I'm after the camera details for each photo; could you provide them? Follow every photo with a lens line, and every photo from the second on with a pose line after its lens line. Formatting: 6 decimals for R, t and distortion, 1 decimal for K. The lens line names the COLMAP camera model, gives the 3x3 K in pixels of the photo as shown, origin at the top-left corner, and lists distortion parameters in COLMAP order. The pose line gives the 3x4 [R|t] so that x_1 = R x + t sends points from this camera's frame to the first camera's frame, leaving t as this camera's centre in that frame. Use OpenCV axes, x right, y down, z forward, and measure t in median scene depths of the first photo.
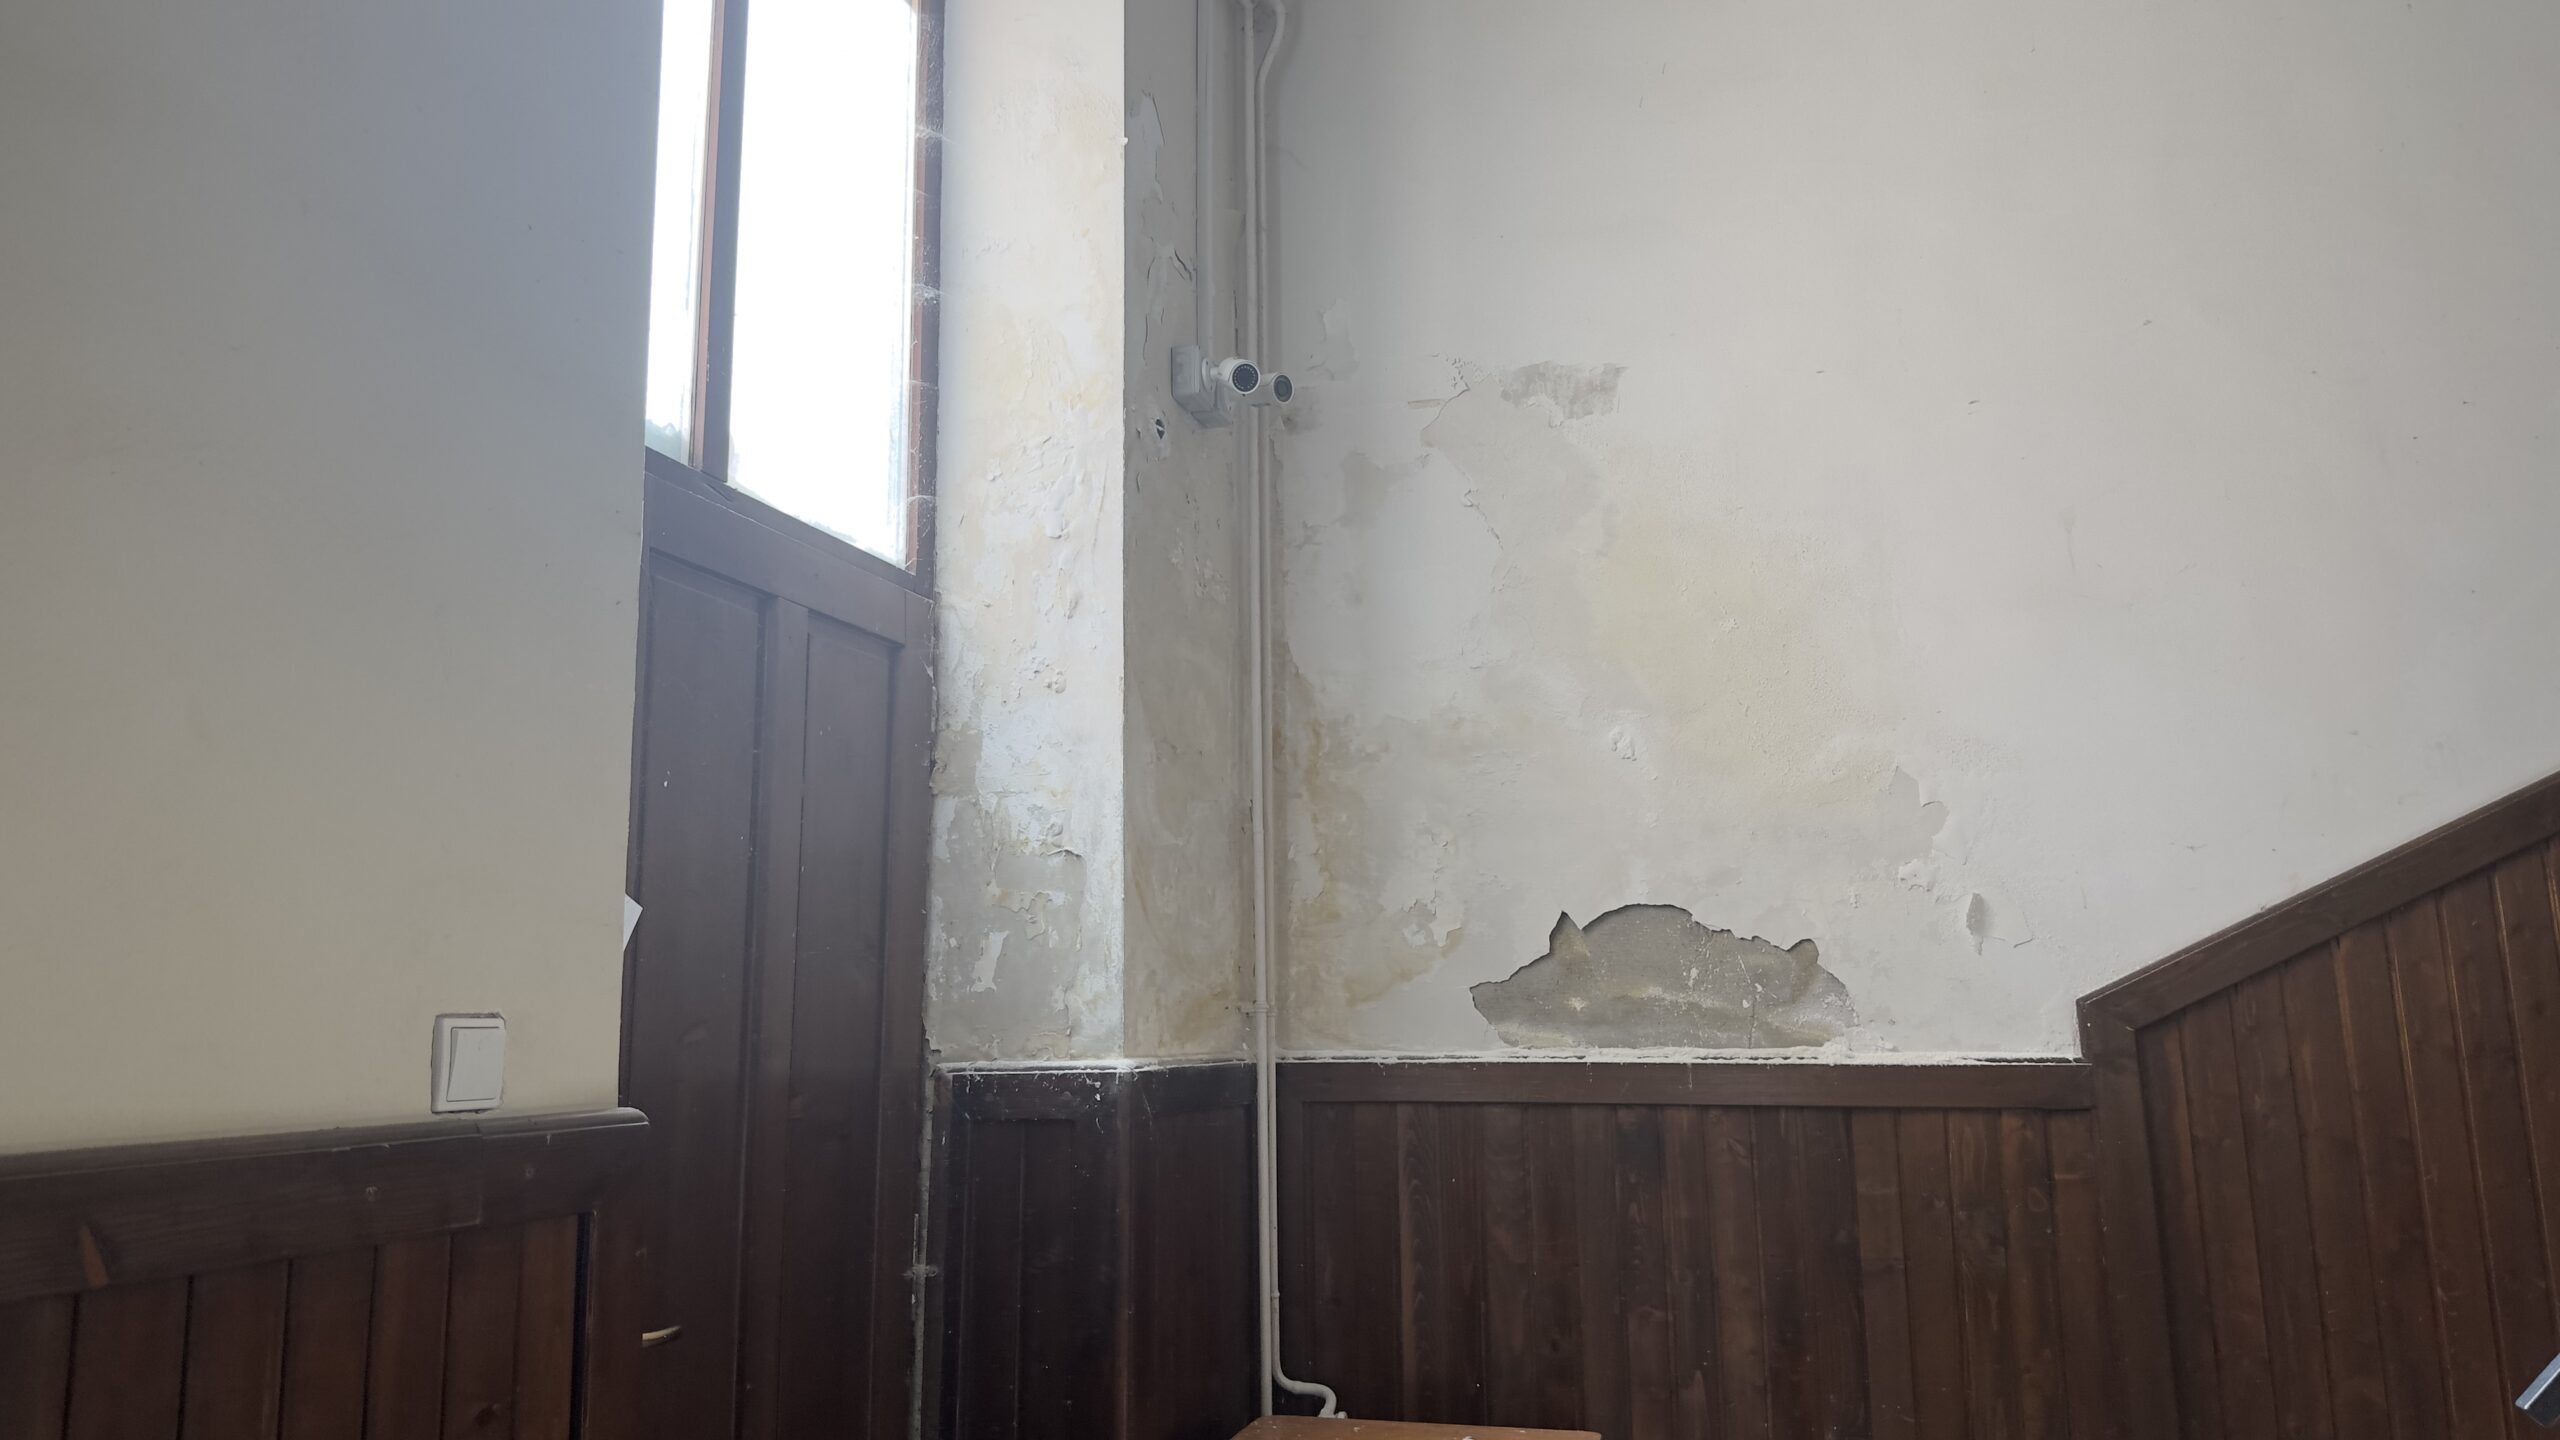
lens RADIAL K [[1781.1, 0, 1255.7], [0, 1781.1, 708.8], [0, 0, 1]] dist [0.048806, -0.049701]
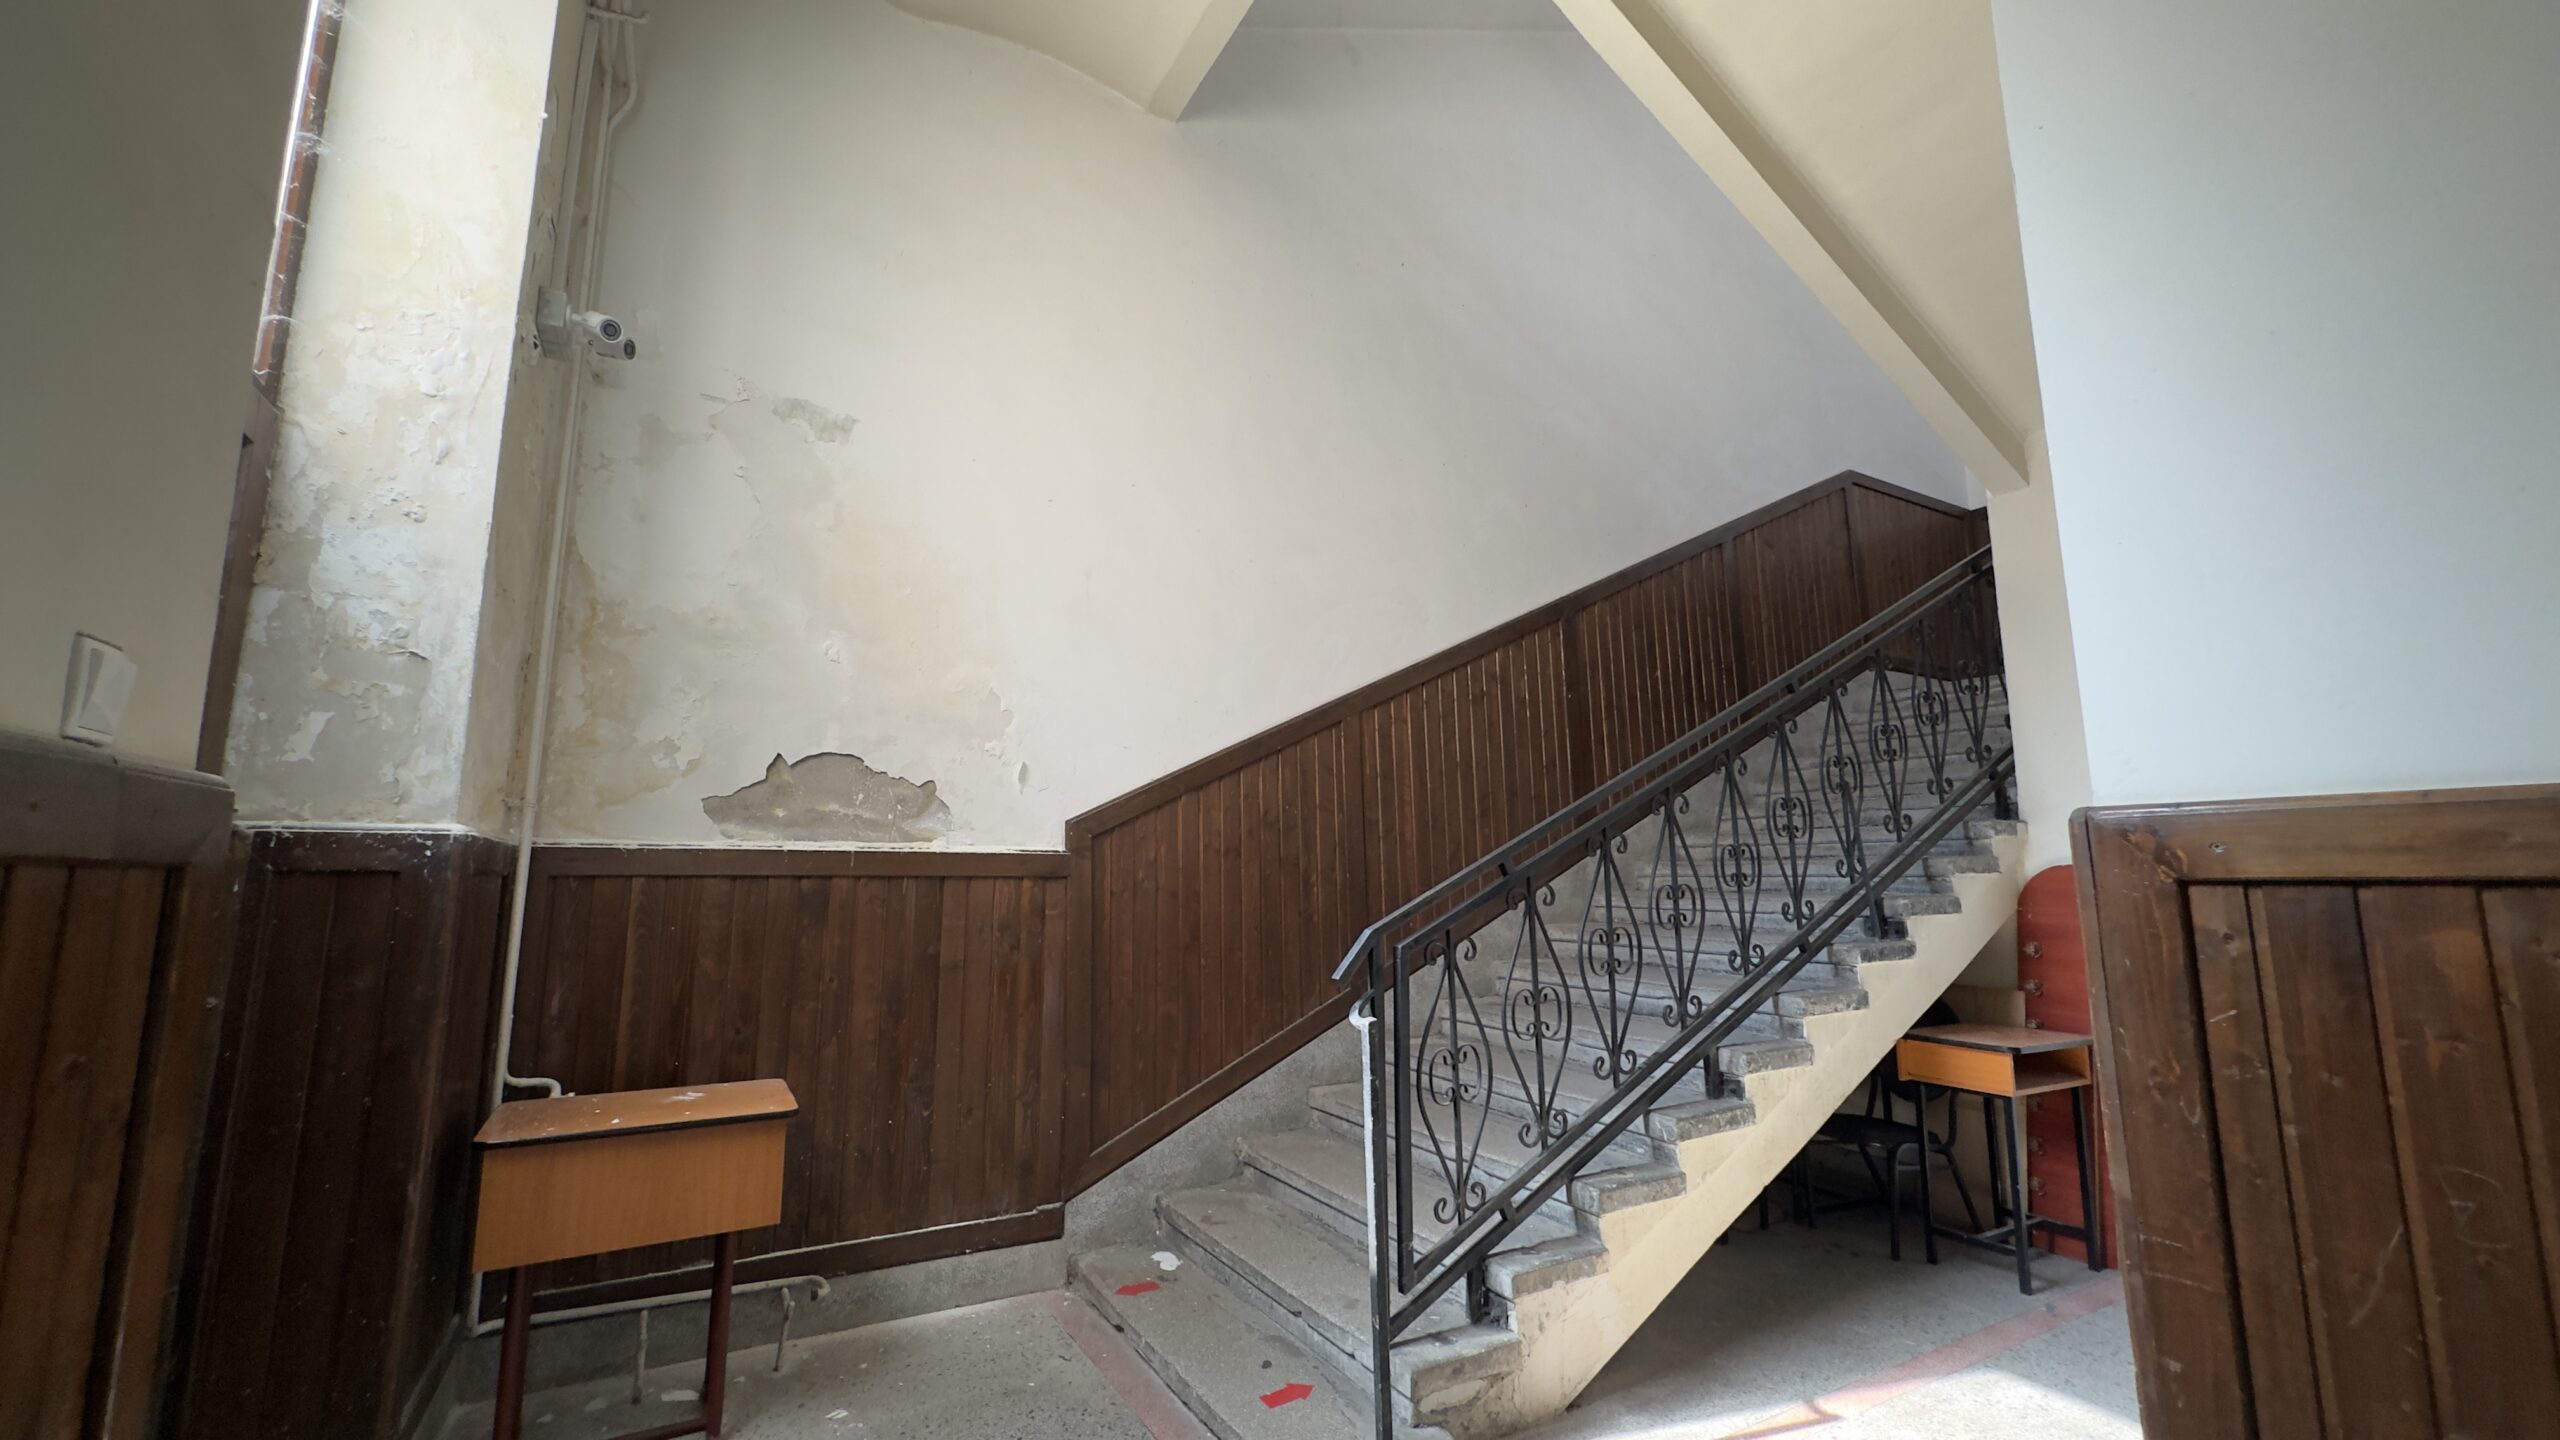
lens RADIAL K [[1018.3, 0, 1278.6], [0, 1018.3, 724.0], [0, 0, 1]] dist [-0.000339, 0.000492]
pose [[0.686797, 0.119284, 0.716994, -0.173023], [-0.135039, 0.990208, -0.035387, 0.065813], [-0.714195, -0.072518, 0.696180, 0.088619]]
